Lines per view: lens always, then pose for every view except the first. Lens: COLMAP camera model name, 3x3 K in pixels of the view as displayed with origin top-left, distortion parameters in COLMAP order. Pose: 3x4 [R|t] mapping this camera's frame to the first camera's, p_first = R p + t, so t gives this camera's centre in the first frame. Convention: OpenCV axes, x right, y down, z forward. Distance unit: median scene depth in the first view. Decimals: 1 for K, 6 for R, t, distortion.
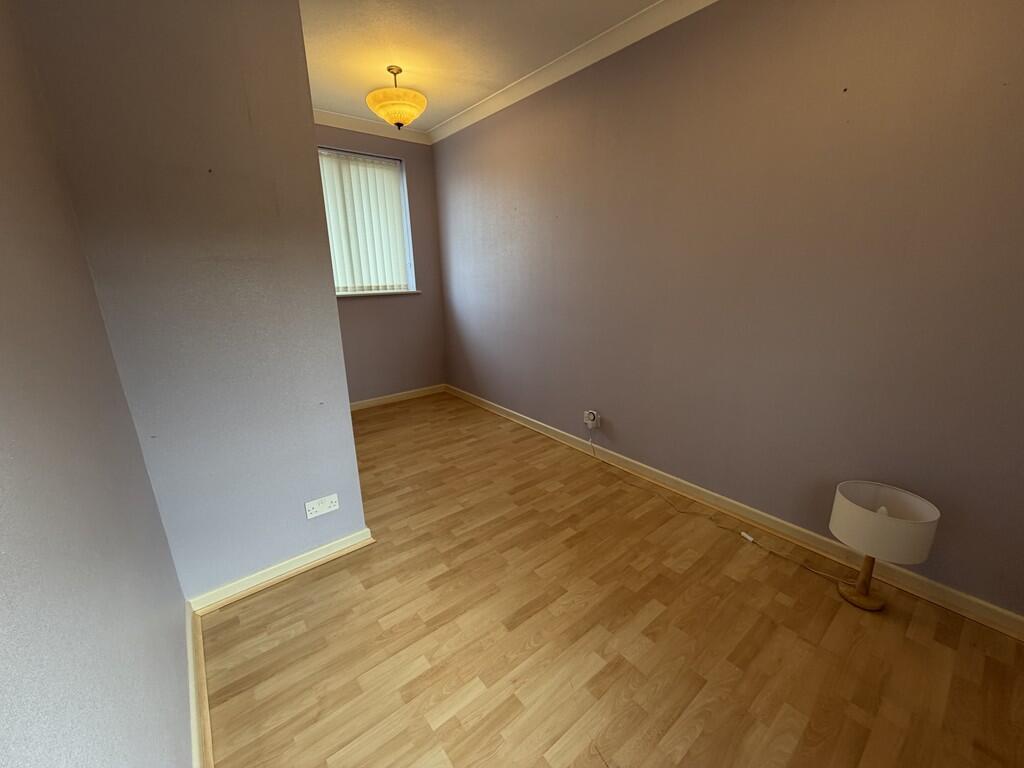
lens RADIAL K [[406.4, 0, 512.0], [0, 406.4, 384.0], [0, 0, 1]] dist [-0.000762, -0.000068]
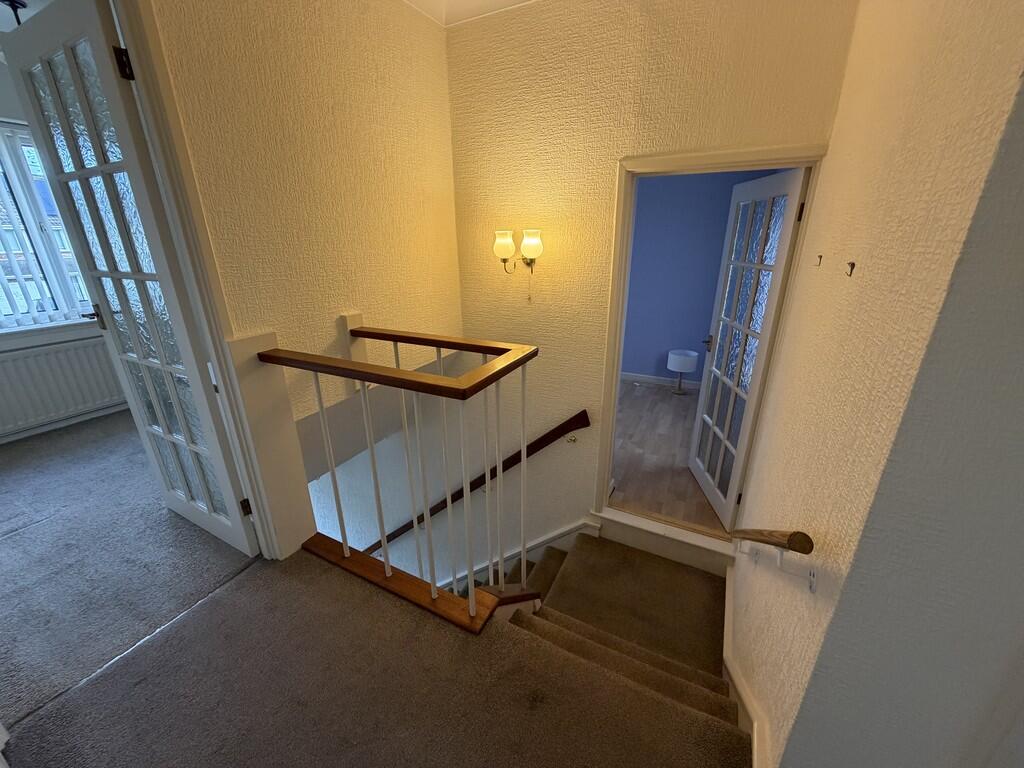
lens RADIAL K [[406.4, 0, 512.0], [0, 406.4, 384.0], [0, 0, 1]] dist [-0.000762, -0.000068]
pose [[0.912890, -0.133555, 0.385739, -1.255175], [0.107041, 0.990216, 0.089522, 0.113451], [-0.393921, -0.040434, 0.918255, -1.107861]]
